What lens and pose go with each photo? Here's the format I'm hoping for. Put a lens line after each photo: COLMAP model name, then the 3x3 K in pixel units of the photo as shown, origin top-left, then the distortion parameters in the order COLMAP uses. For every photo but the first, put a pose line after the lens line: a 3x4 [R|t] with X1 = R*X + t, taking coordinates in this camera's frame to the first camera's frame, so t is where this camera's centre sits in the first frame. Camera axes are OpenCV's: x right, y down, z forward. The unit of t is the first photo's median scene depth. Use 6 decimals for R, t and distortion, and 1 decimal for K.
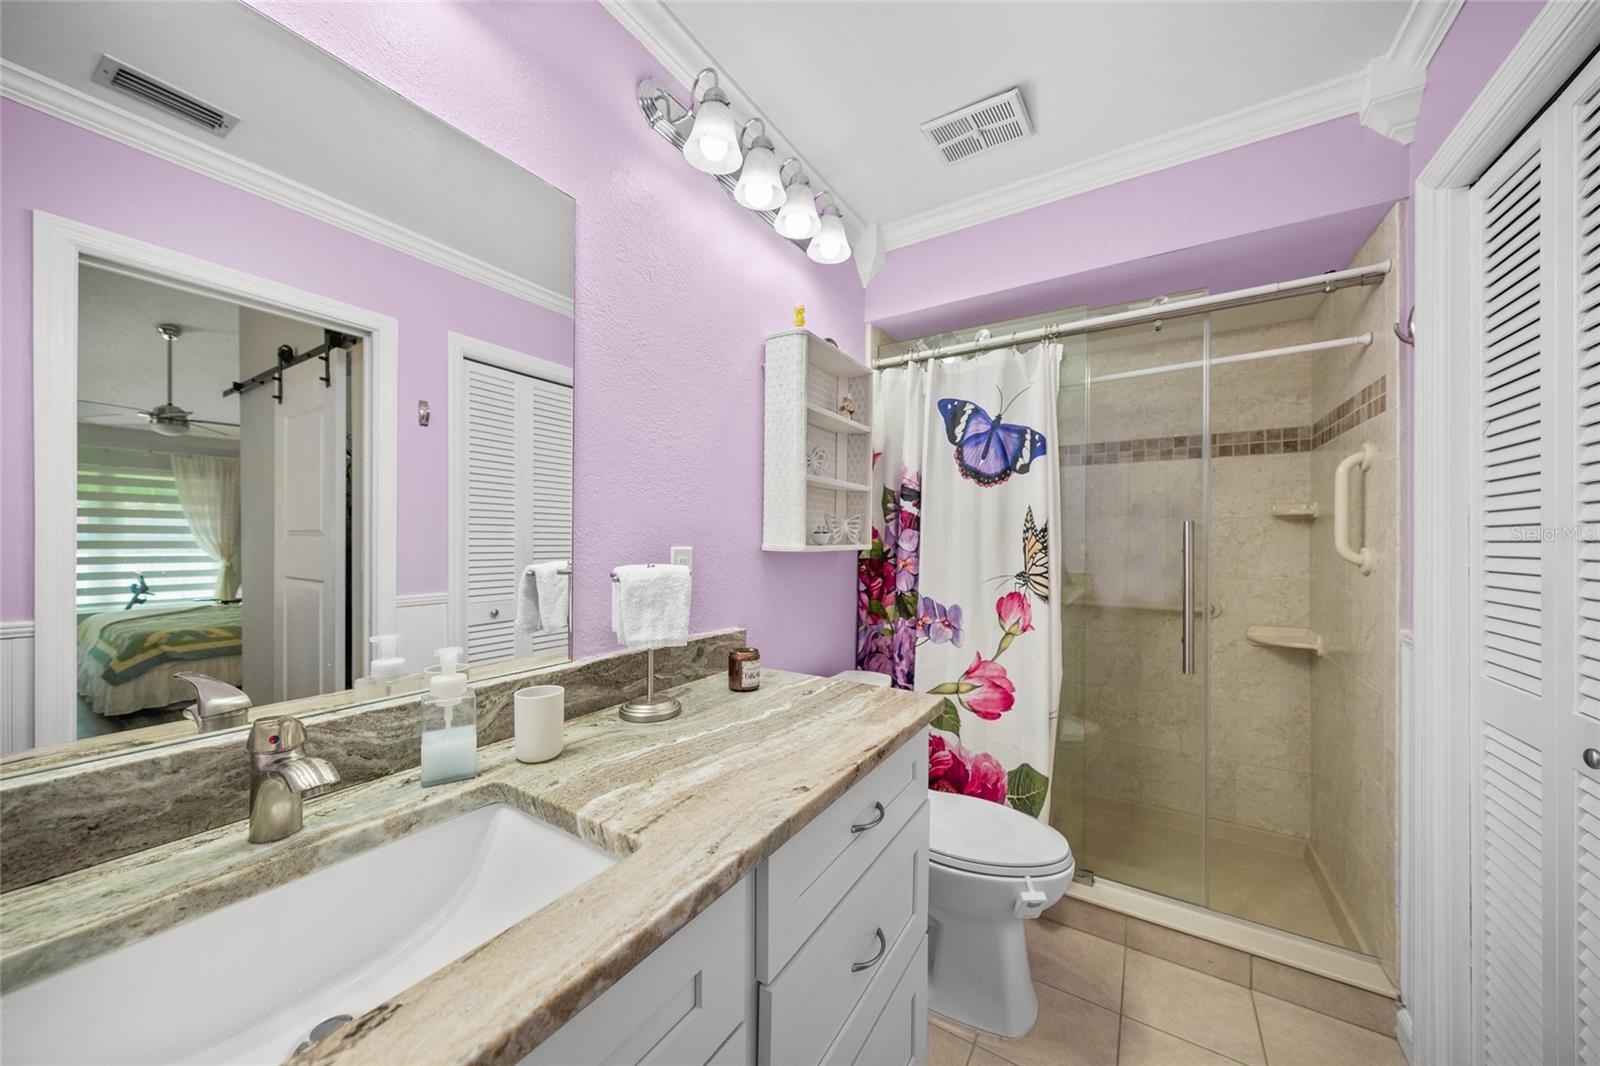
lens RADIAL K [[553.3, 0, 800.0], [0, 553.3, 533.0], [0, 0, 1]] dist [-0.000264, 0.000052]
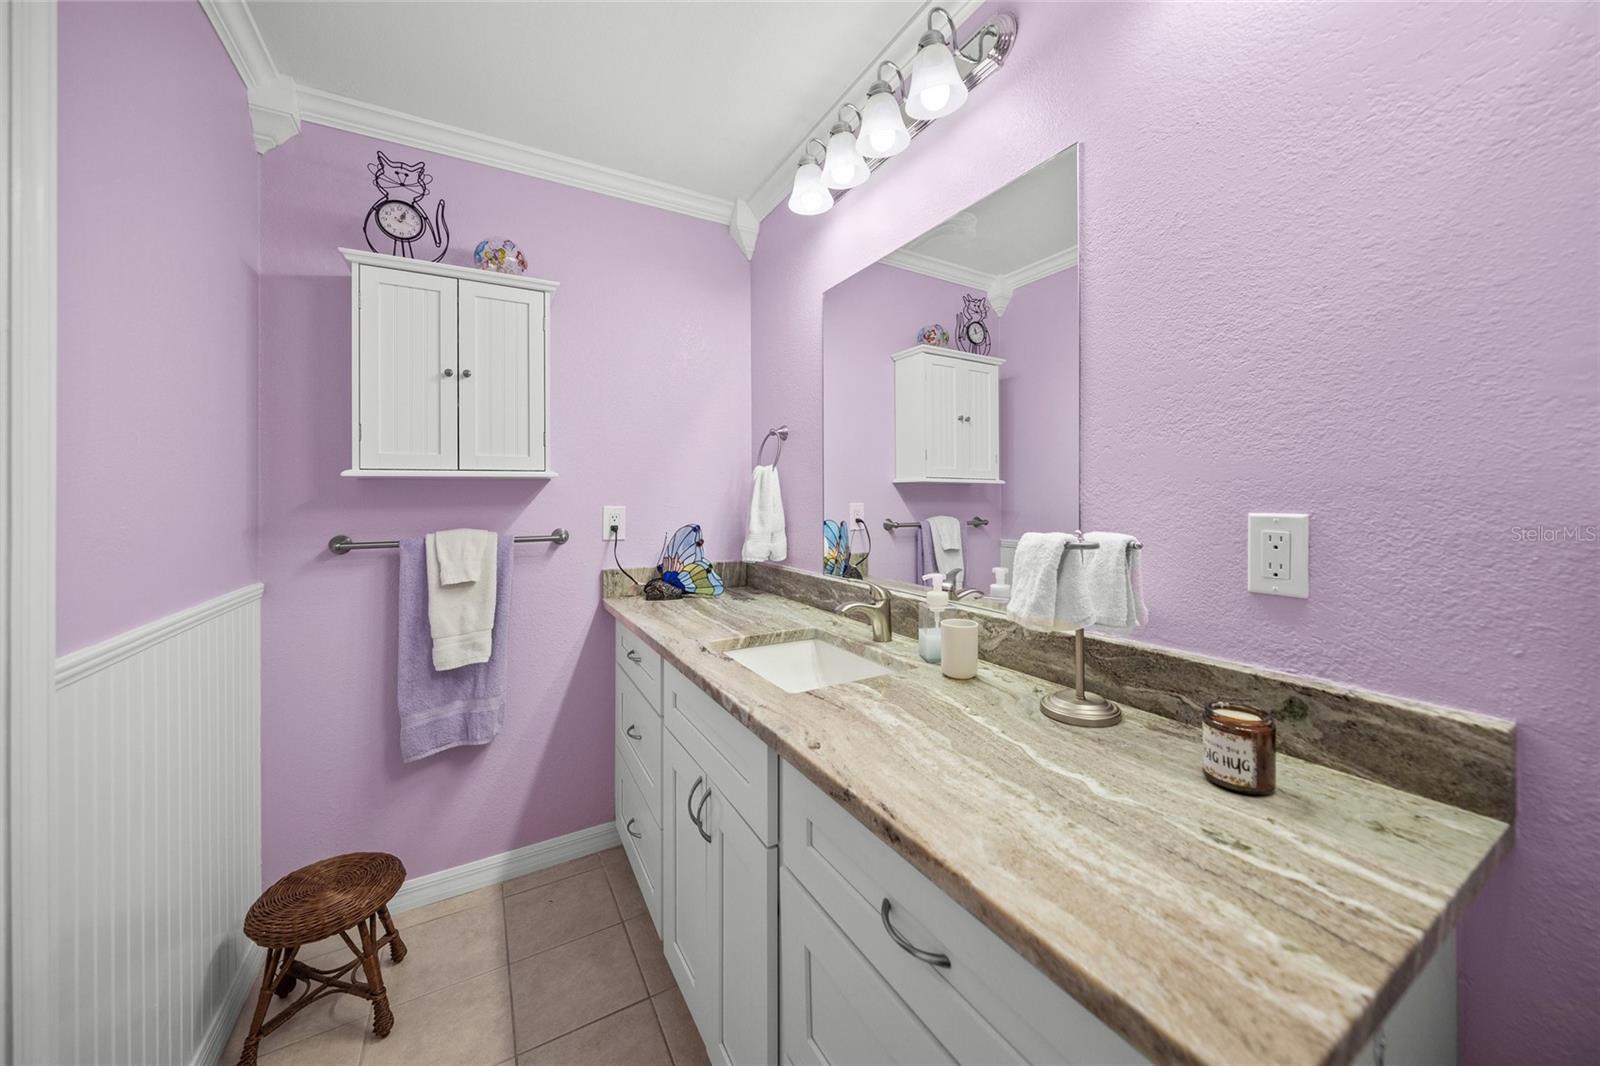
lens RADIAL K [[560.6, 0, 797.5], [0, 560.6, 501.2], [0, 0, 1]] dist [-0.000779, -0.000070]
pose [[-0.471874, 0.000779, -0.881666, 0.677603], [0.017237, 0.999817, -0.008342, 0.012931], [0.881498, -0.019134, -0.471801, 1.067041]]
